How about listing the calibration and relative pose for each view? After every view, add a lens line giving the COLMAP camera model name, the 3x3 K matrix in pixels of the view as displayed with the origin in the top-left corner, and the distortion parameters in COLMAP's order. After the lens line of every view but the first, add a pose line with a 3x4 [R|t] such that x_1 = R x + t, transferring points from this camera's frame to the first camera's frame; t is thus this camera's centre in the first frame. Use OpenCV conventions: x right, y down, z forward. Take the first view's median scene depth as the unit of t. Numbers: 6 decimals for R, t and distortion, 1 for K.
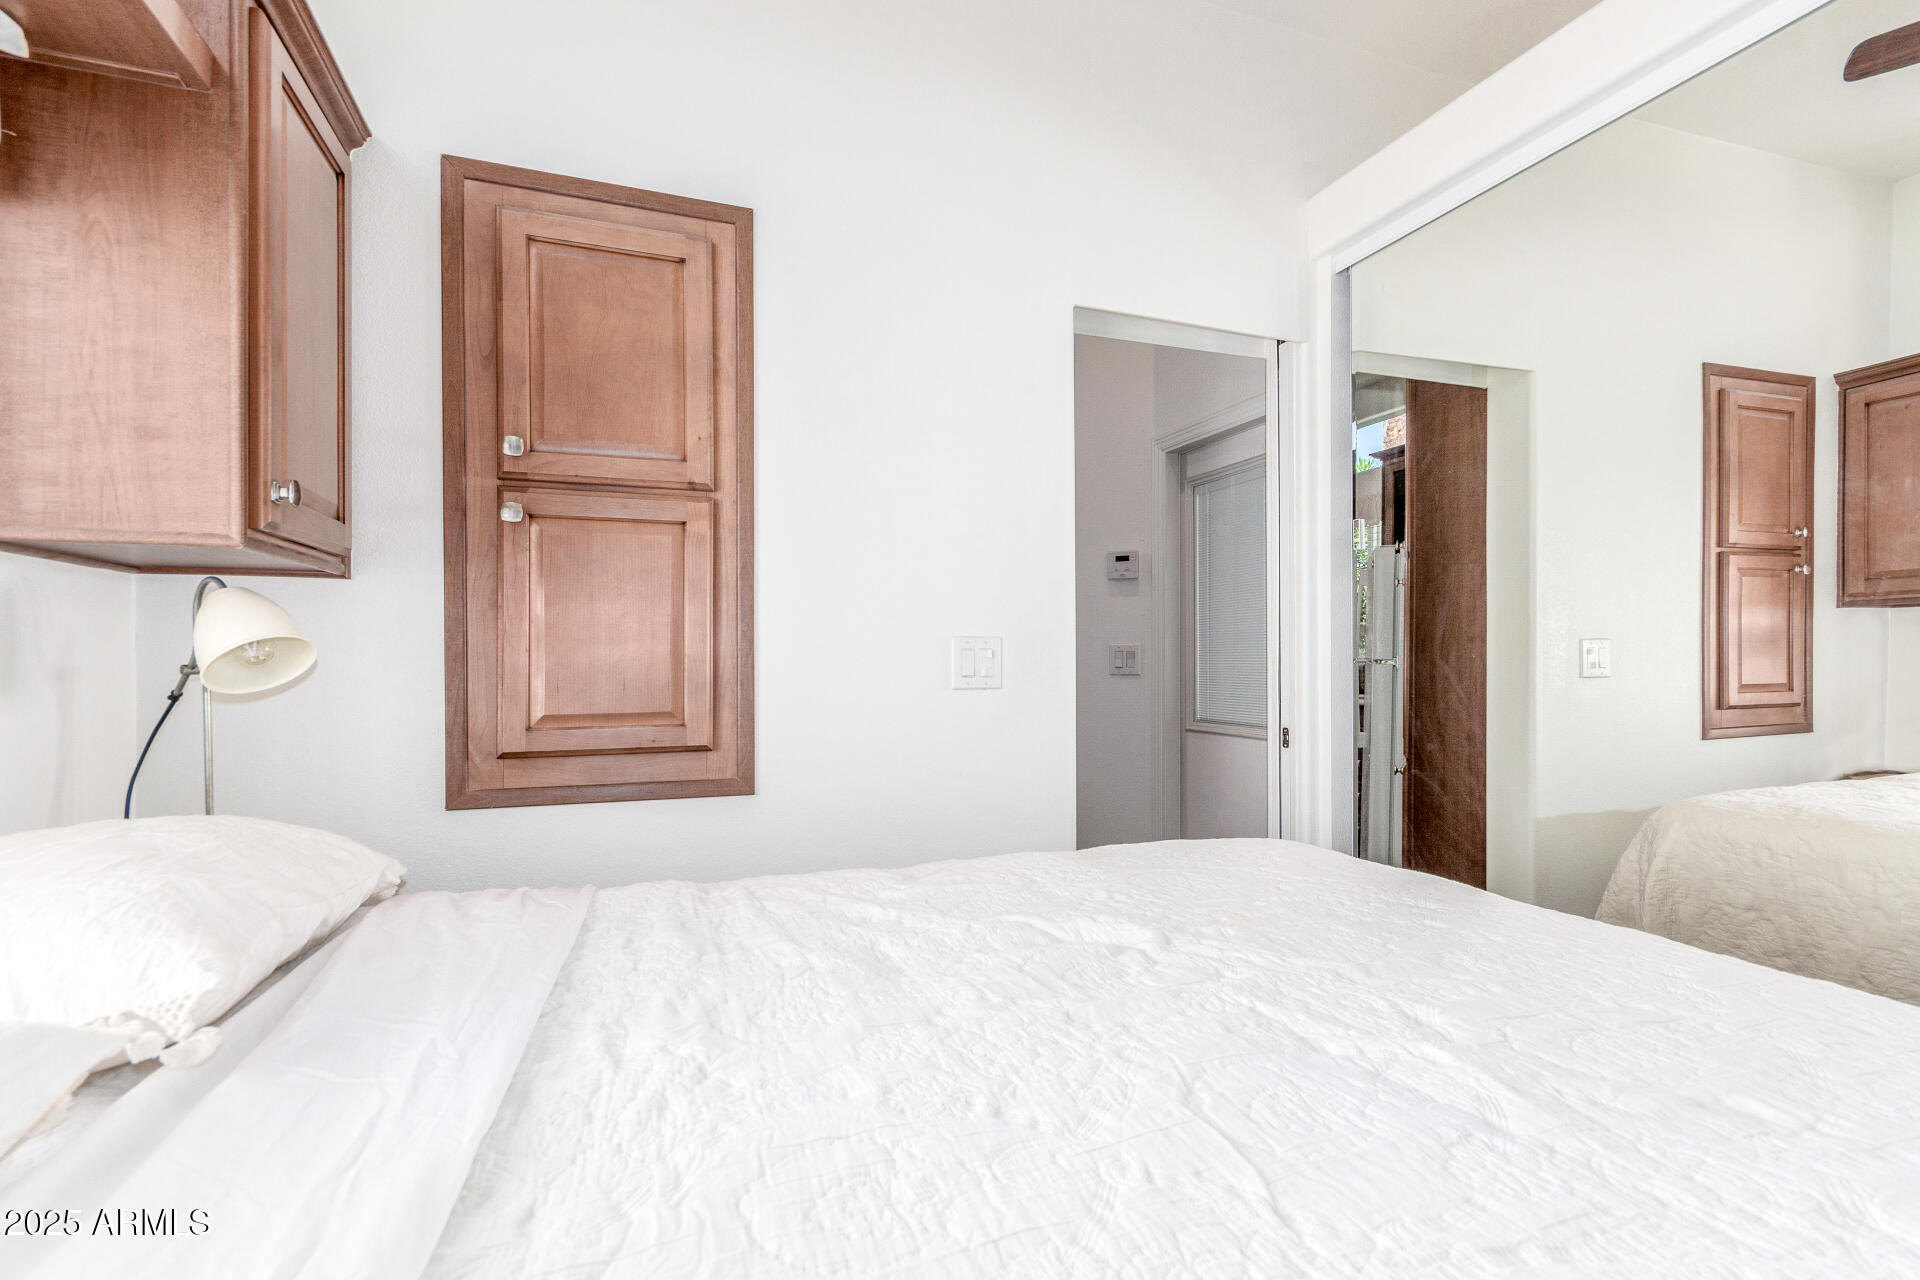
lens RADIAL K [[902.3, 0, 966.1], [0, 902.3, 646.2], [0, 0, 1]] dist [0.001634, 0.000095]
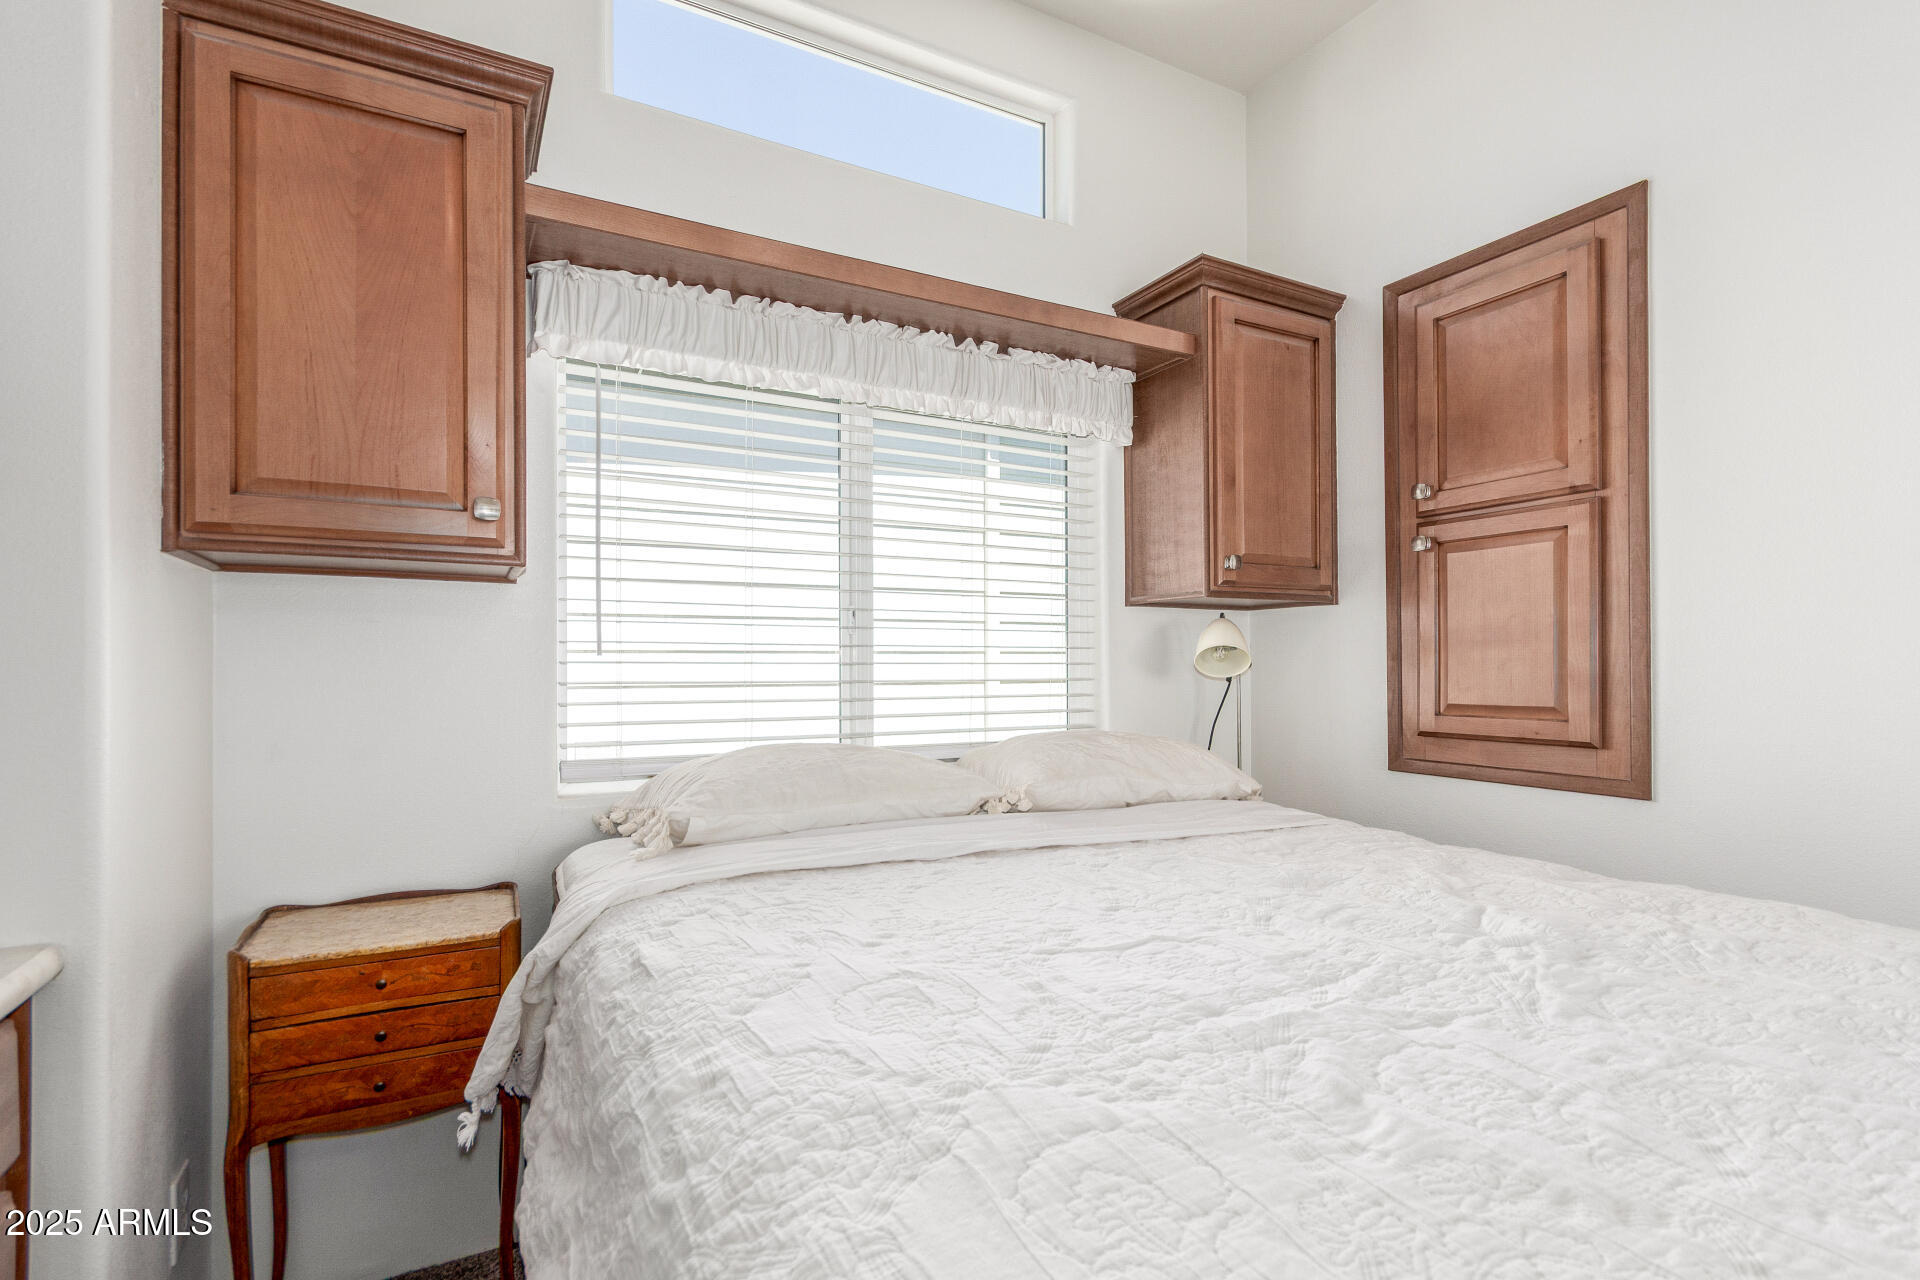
lens RADIAL K [[902.3, 0, 963.9], [0, 902.3, 655.0], [0, 0, 1]] dist [0.001634, 0.000095]
pose [[0.147840, -0.008597, -0.988974, 0.621997], [0.013796, 0.999883, -0.006629, 0.008831], [0.988915, -0.012664, 0.147941, 0.159498]]
